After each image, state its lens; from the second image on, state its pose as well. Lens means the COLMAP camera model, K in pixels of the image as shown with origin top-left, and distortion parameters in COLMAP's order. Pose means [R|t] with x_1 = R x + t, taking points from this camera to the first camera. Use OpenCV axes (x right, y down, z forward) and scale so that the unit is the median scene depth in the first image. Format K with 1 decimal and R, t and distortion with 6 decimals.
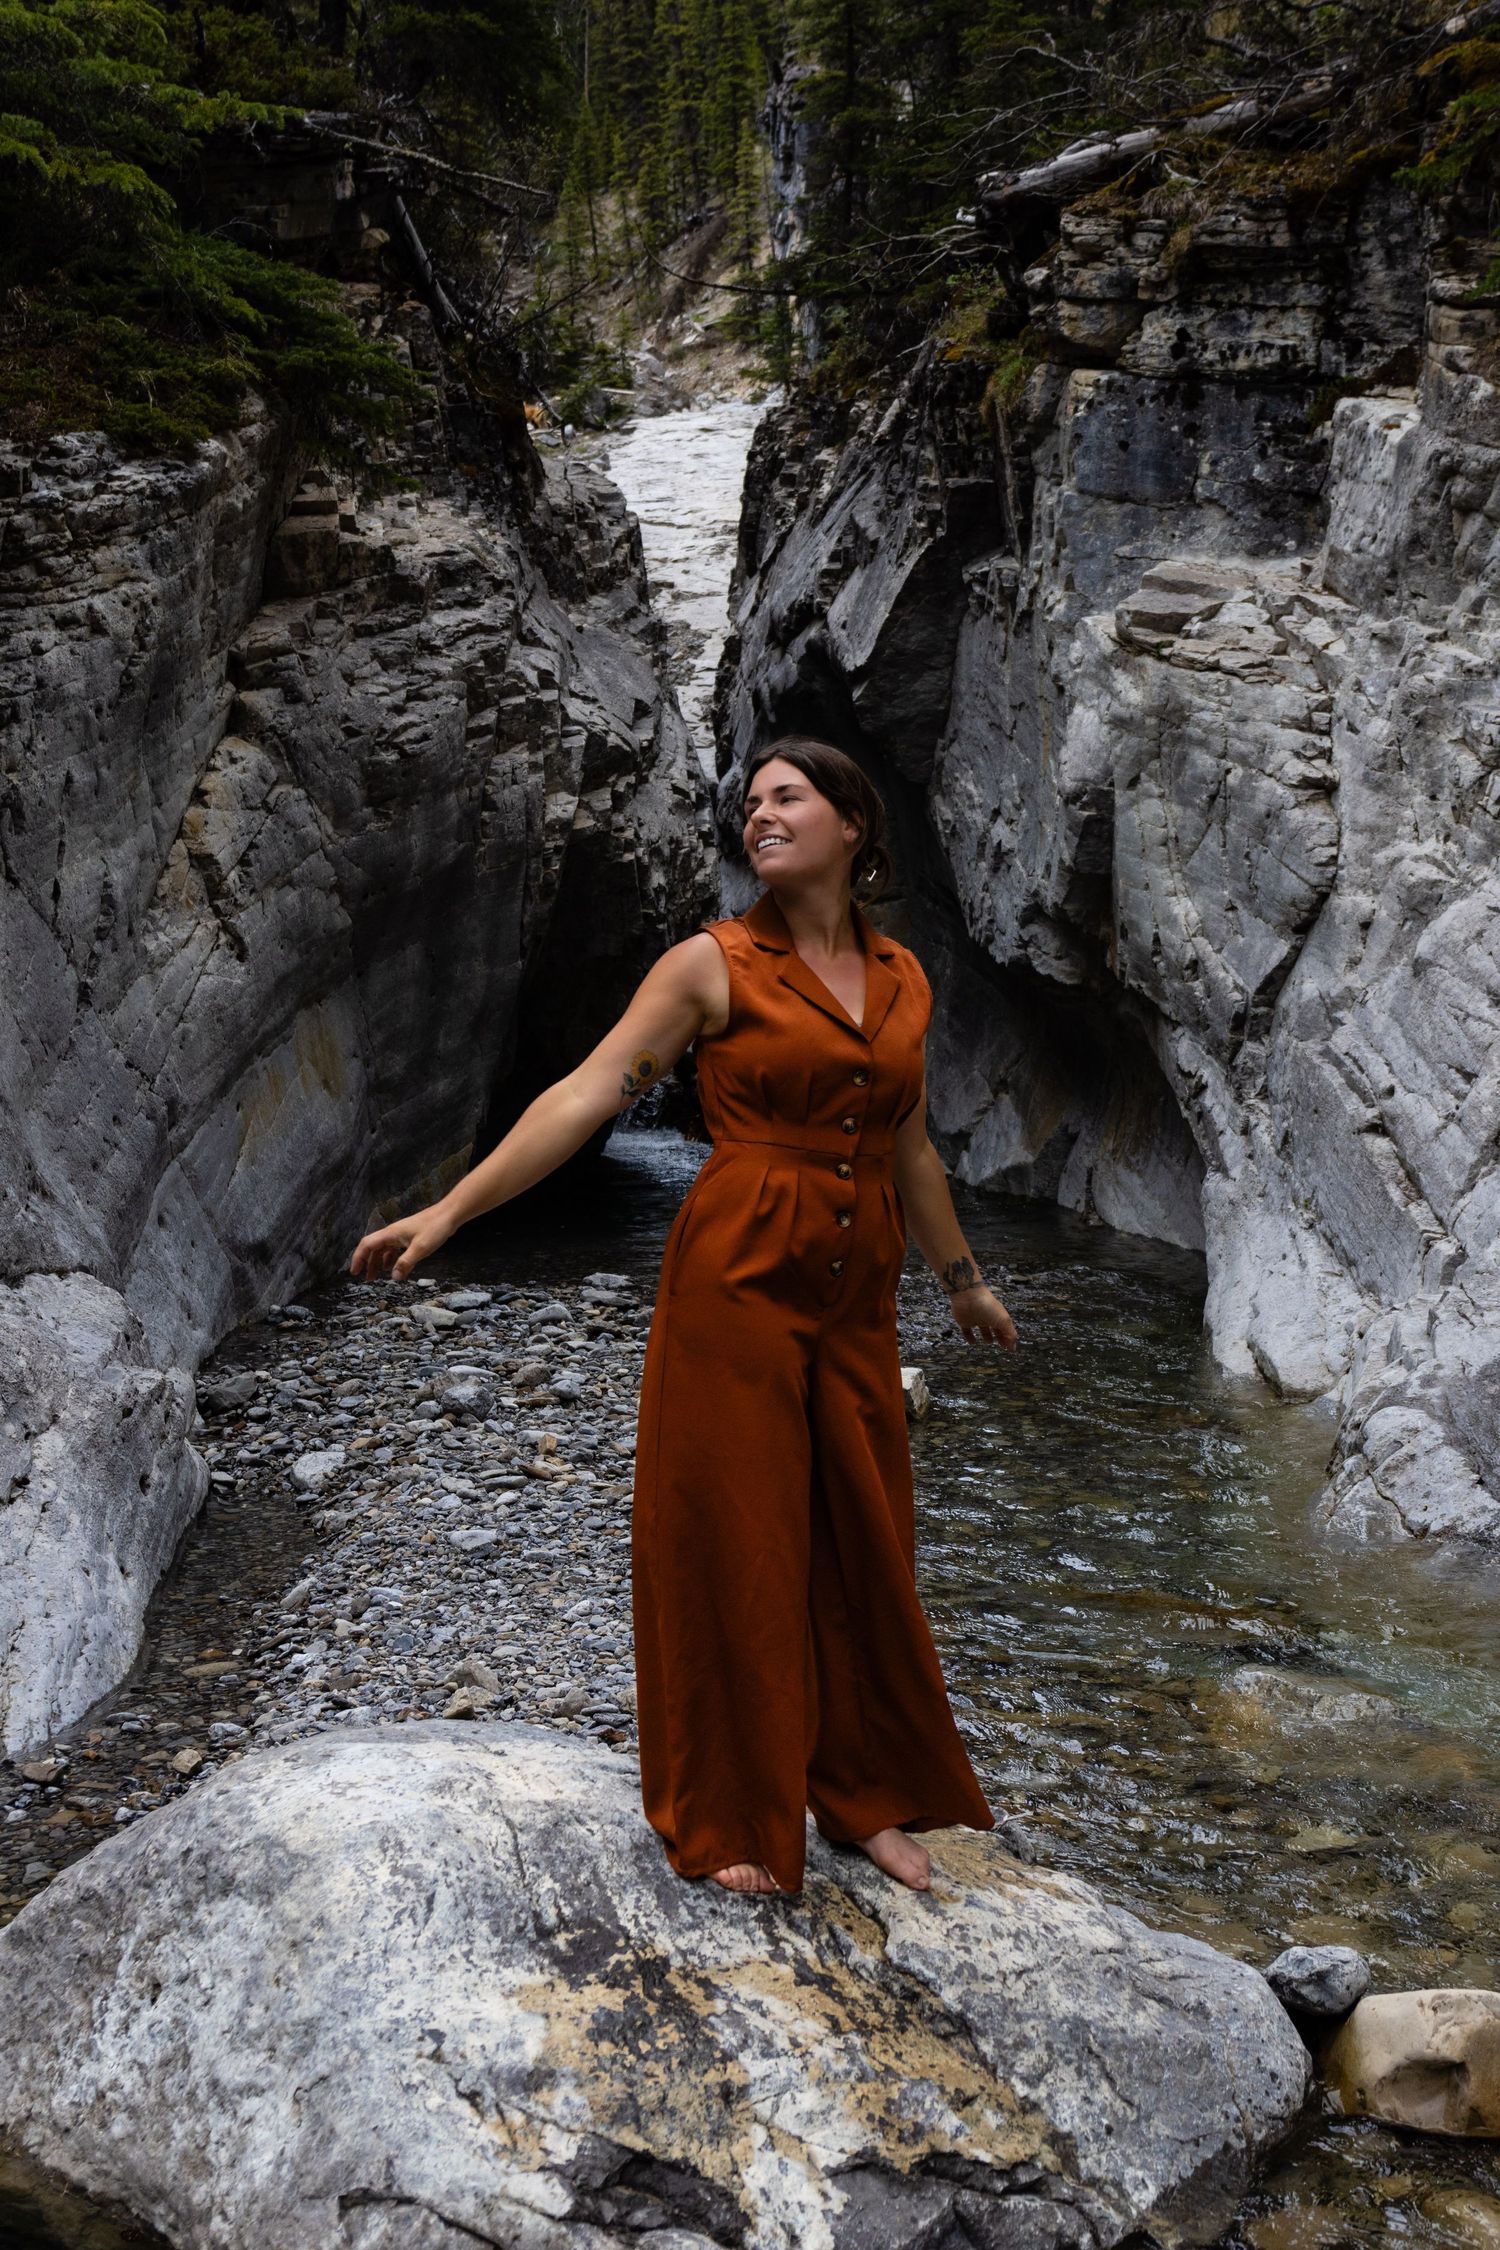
lens RADIAL K [[2480.8, 0, 754.4], [0, 2480.8, 1147.2], [0, 0, 1]] dist [-0.012949, -0.005762]
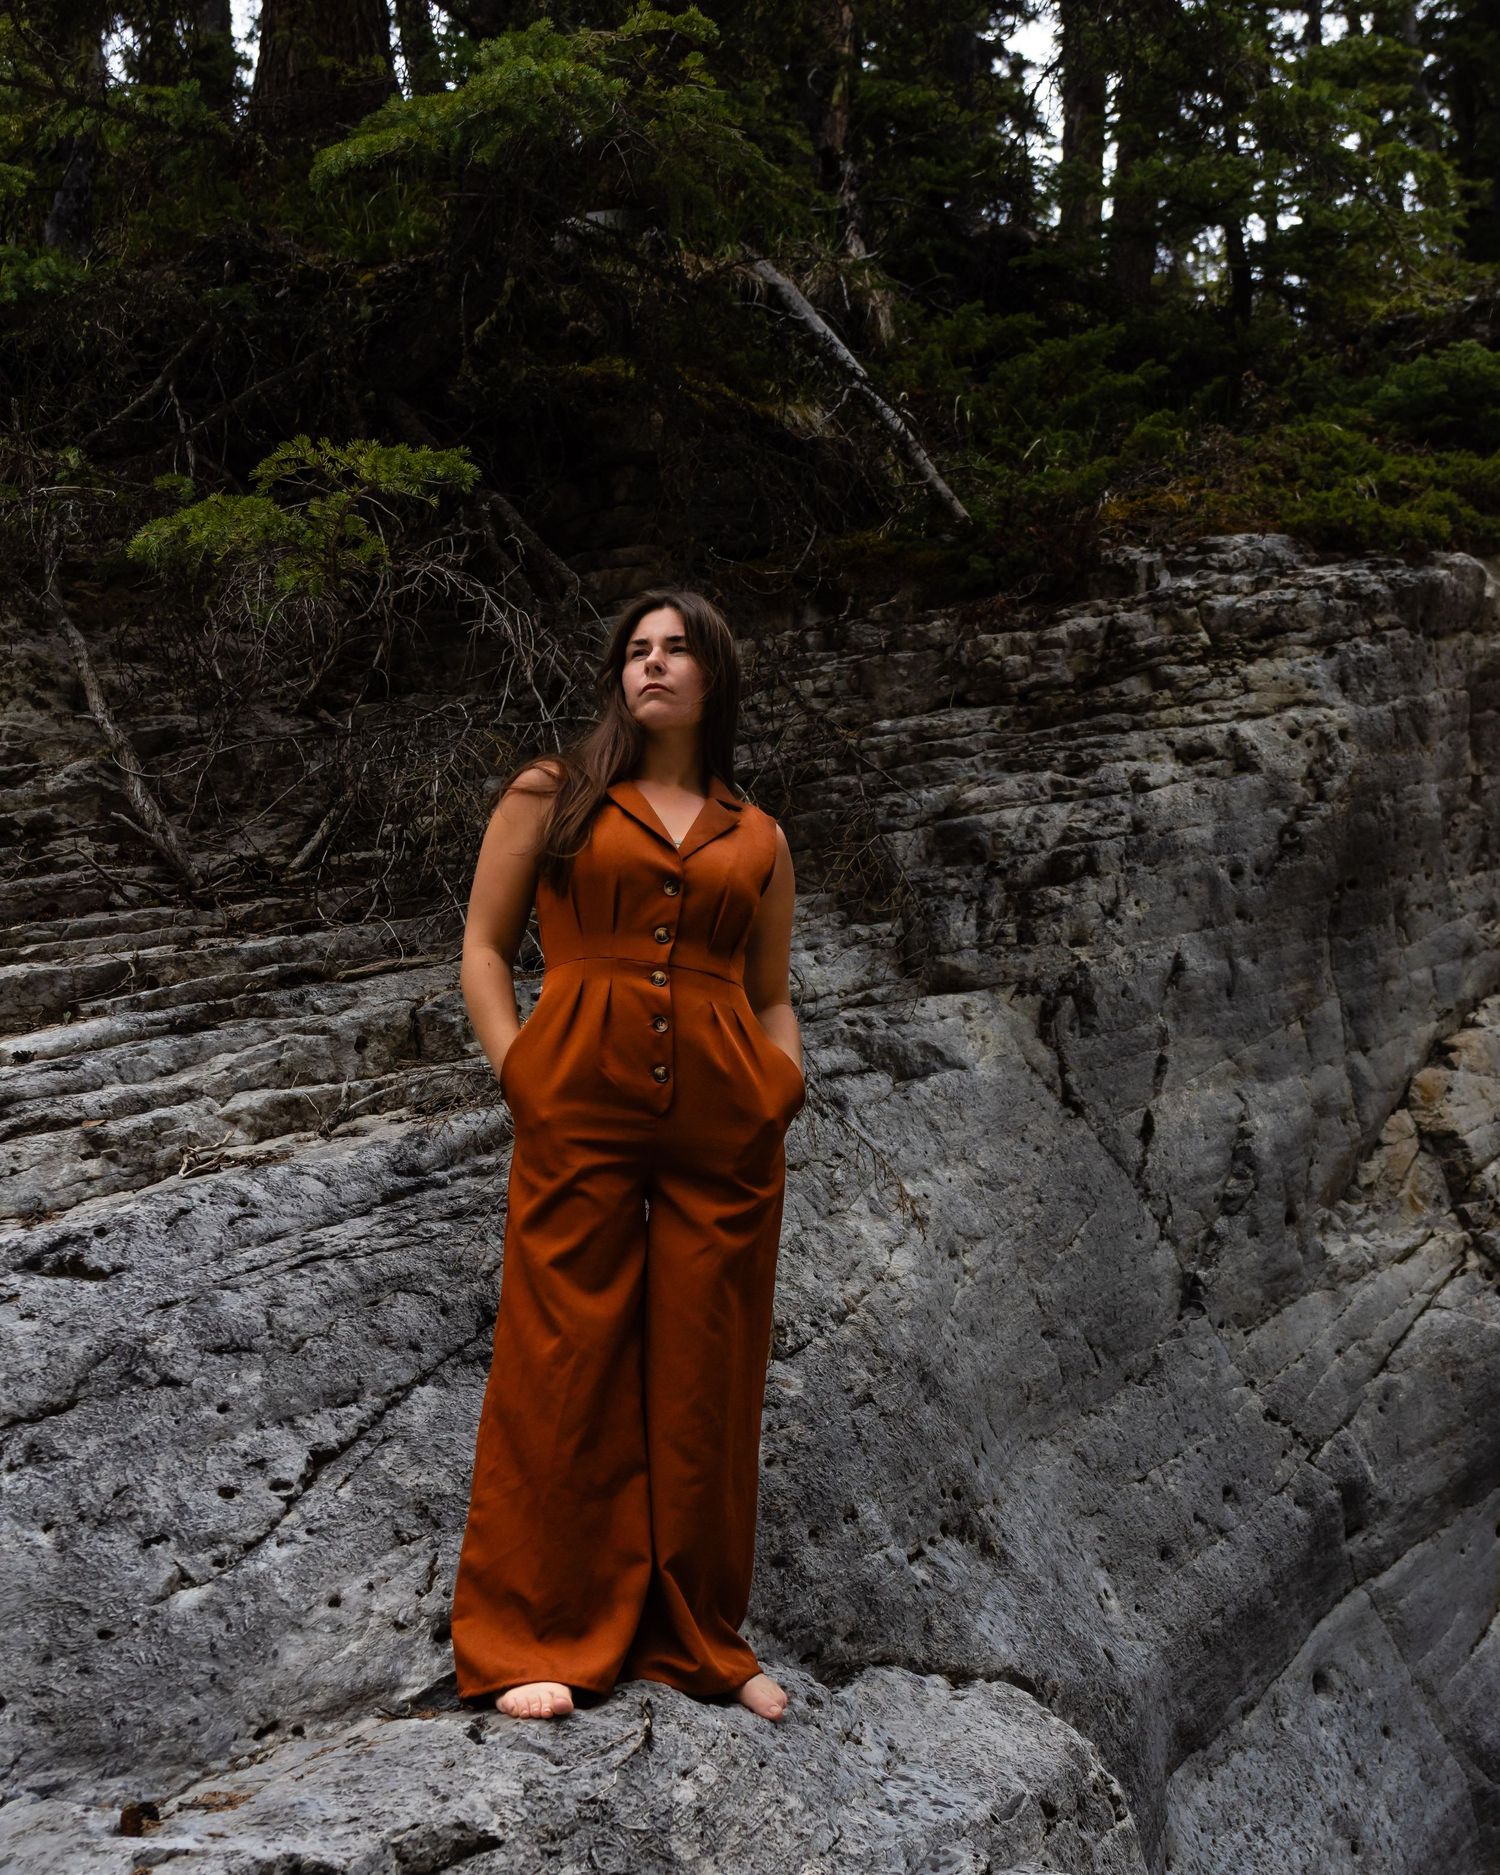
lens RADIAL K [[2432.6, 0, 750.0], [0, 2432.6, 1139.4], [0, 0, 1]] dist [-0.004457, -0.017464]
pose [[0.823195, -0.073745, -0.562949, -0.012594], [-0.075364, 0.968561, -0.237084, 0.044971], [0.562734, 0.237593, 0.791757, 0.370288]]
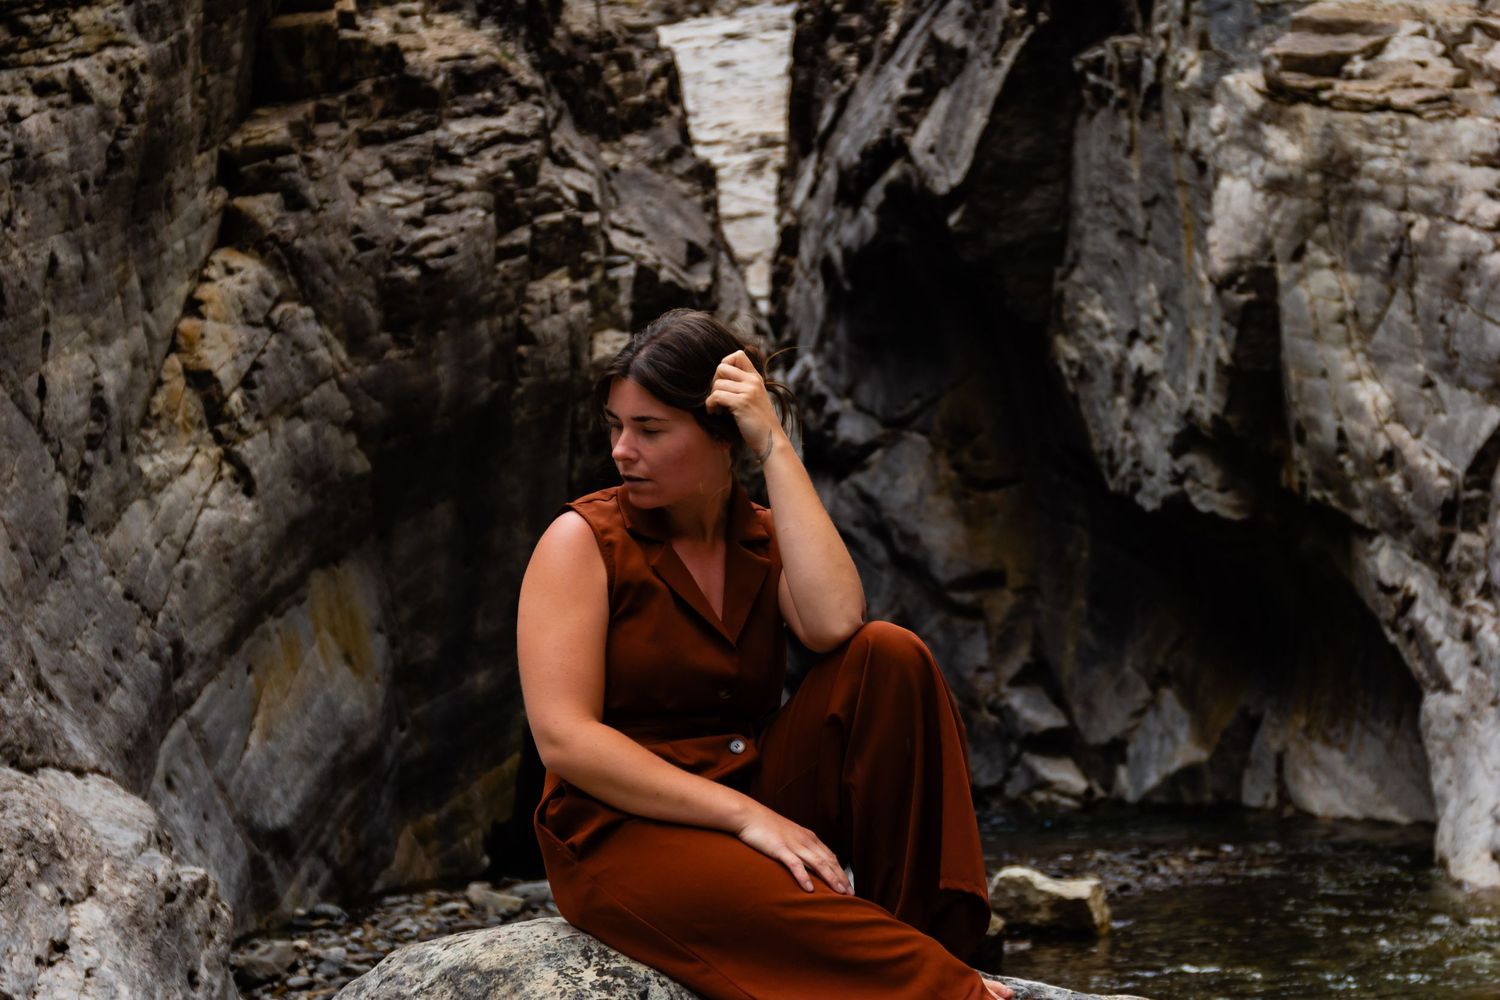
lens RADIAL K [[3180.4, 0, 750.0], [0, 3180.4, 500.0], [0, 0, 1]] dist [0.006964, -0.392680]
pose [[0.998431, -0.053441, -0.016735, -0.018974], [0.050314, 0.987272, -0.150872, 0.091515], [0.024585, 0.149794, 0.988412, -0.053920]]
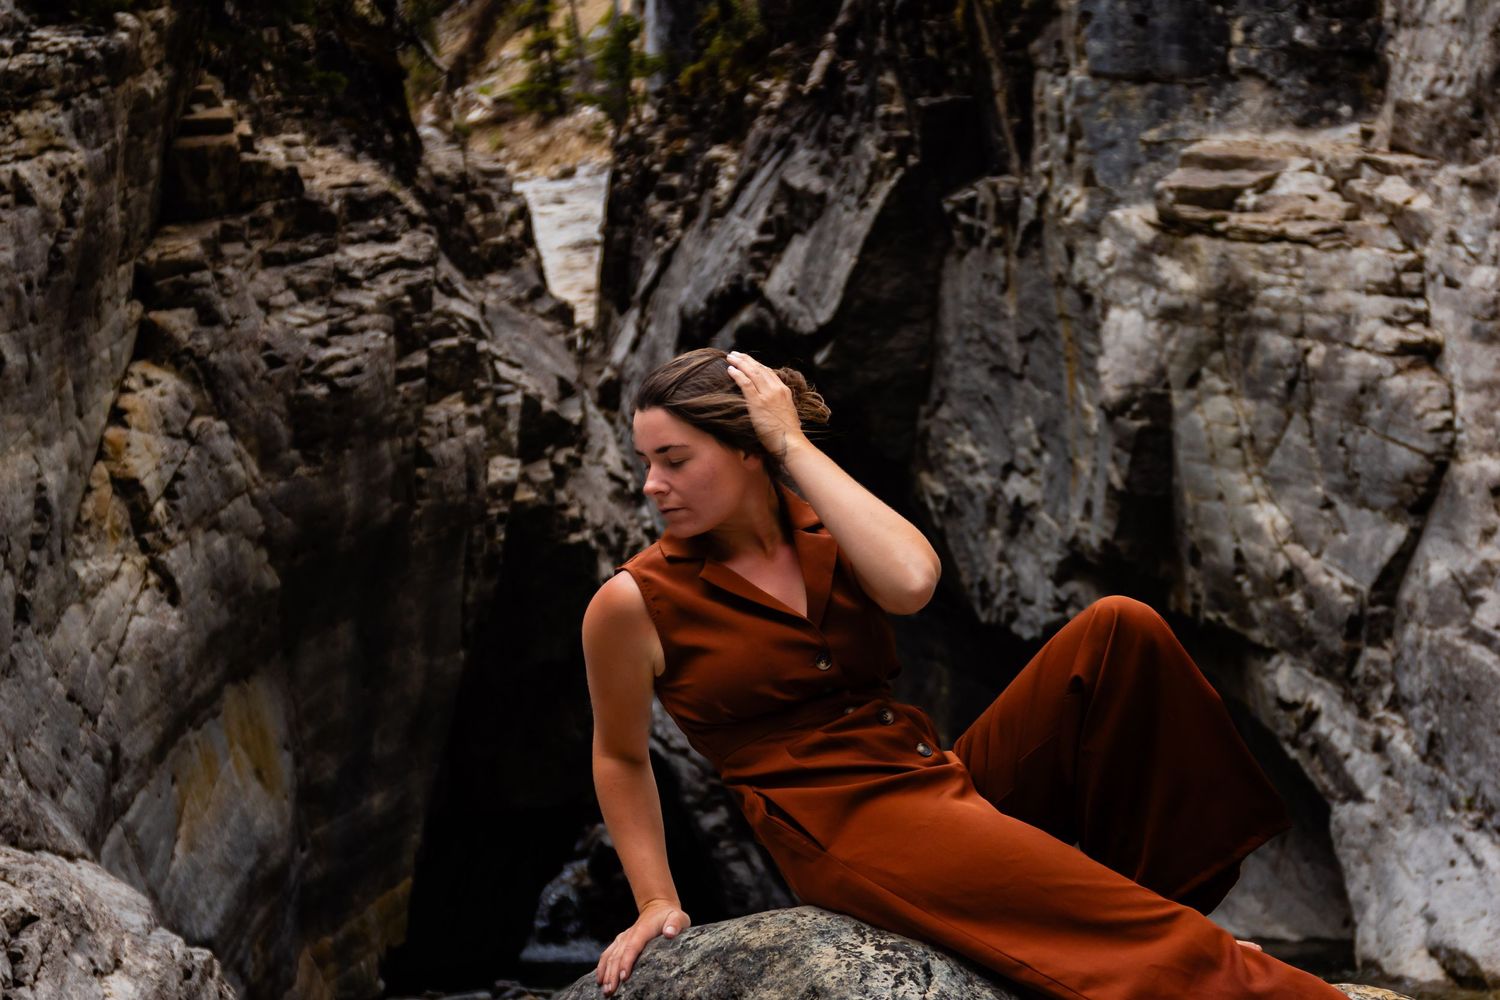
lens RADIAL K [[3162.2, 0, 750.0], [0, 3162.2, 500.0], [0, 0, 1]] dist [0.013539, -0.296695]
pose [[0.996494, -0.046824, 0.069328, -0.081370], [0.060060, 0.977290, -0.203217, 0.111544], [-0.058239, 0.206668, 0.976676, -0.053281]]
